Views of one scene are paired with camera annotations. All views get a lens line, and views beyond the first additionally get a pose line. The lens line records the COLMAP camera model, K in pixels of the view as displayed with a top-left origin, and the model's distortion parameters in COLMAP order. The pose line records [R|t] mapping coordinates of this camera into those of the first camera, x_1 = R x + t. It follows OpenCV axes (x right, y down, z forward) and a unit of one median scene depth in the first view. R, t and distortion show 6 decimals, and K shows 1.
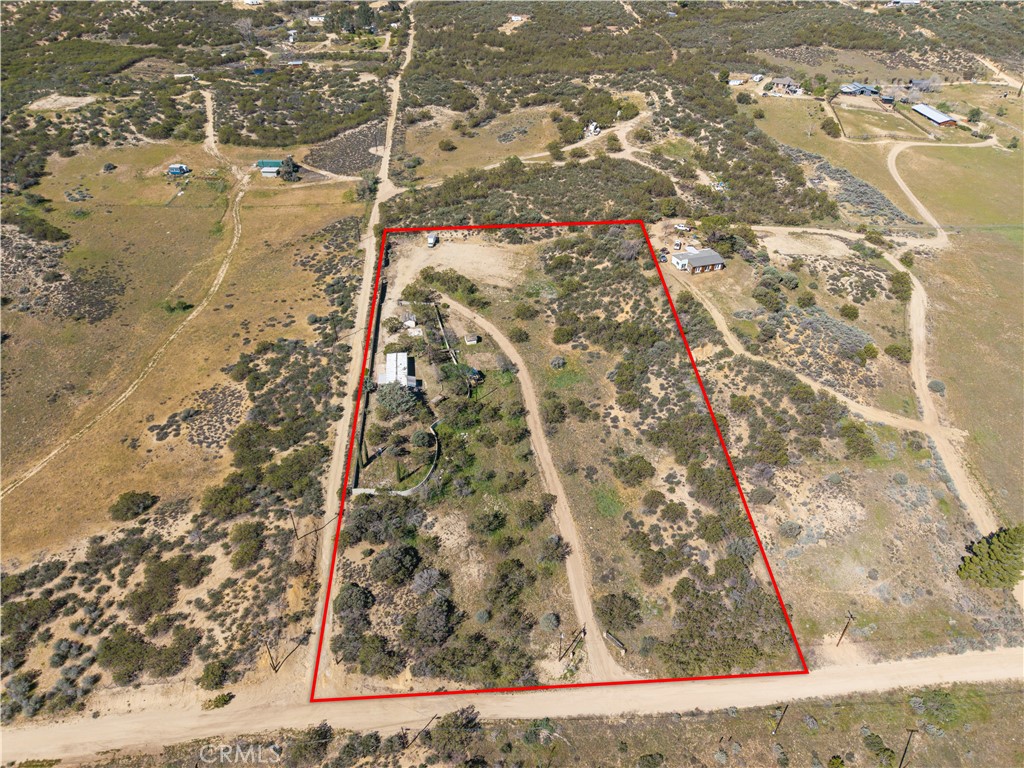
lens RADIAL K [[684.4, 0, 510.8], [0, 684.4, 385.6], [0, 0, 1]] dist [0.019408, -0.016581]
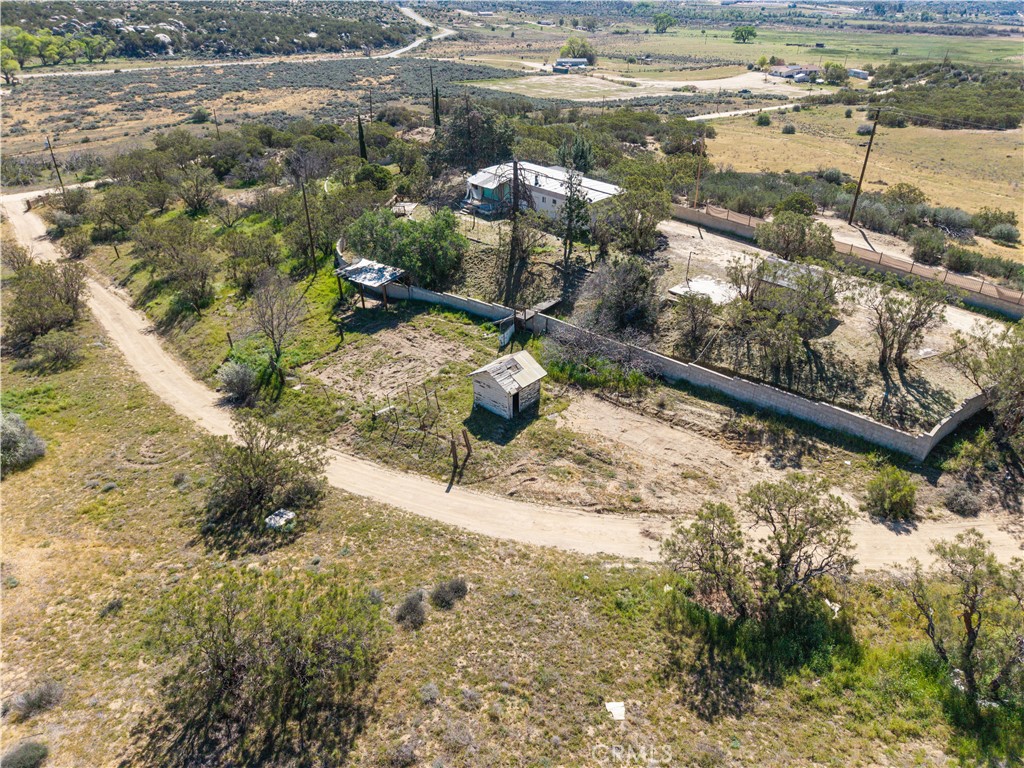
lens RADIAL K [[684.4, 0, 510.8], [0, 684.4, 385.6], [0, 0, 1]] dist [0.019408, -0.016581]
pose [[-0.856753, 0.251904, -0.450020, 0.027986], [-0.318199, 0.428507, 0.845654, -0.249336], [0.405861, 0.867713, -0.286969, 1.120891]]
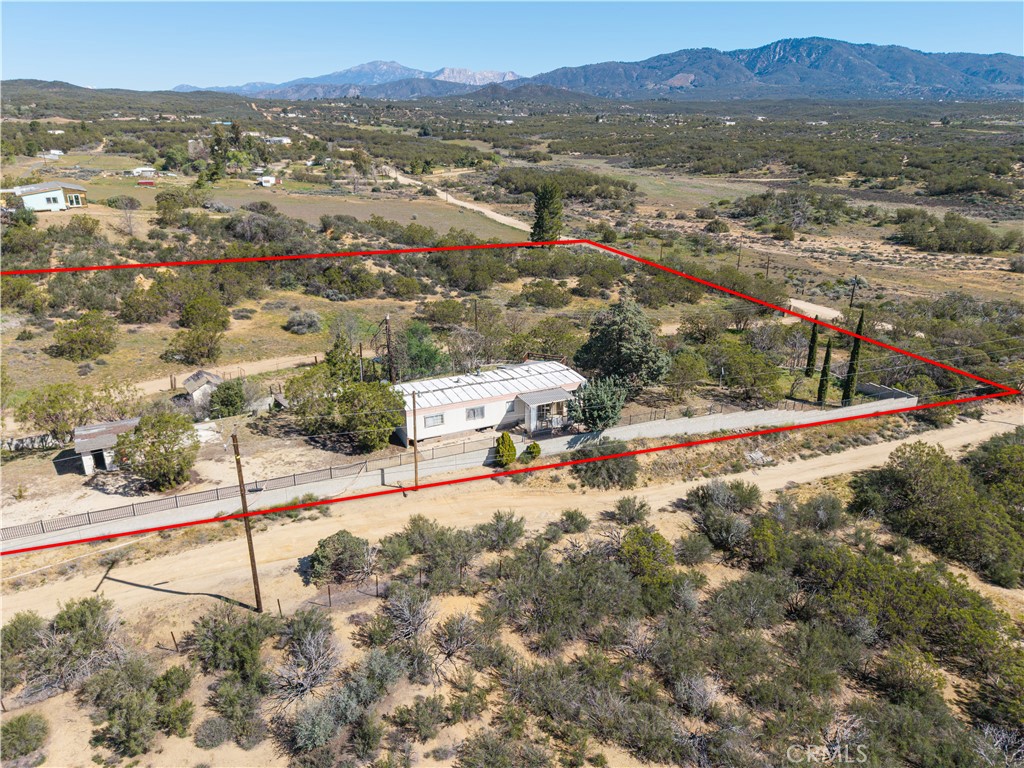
lens RADIAL K [[684.4, 0, 510.8], [0, 684.4, 385.6], [0, 0, 1]] dist [0.019408, -0.016581]
pose [[-0.316698, -0.350348, 0.881453, -0.412588], [0.569959, 0.672520, 0.472085, -0.150249], [-0.758188, 0.651900, -0.013302, 0.948079]]
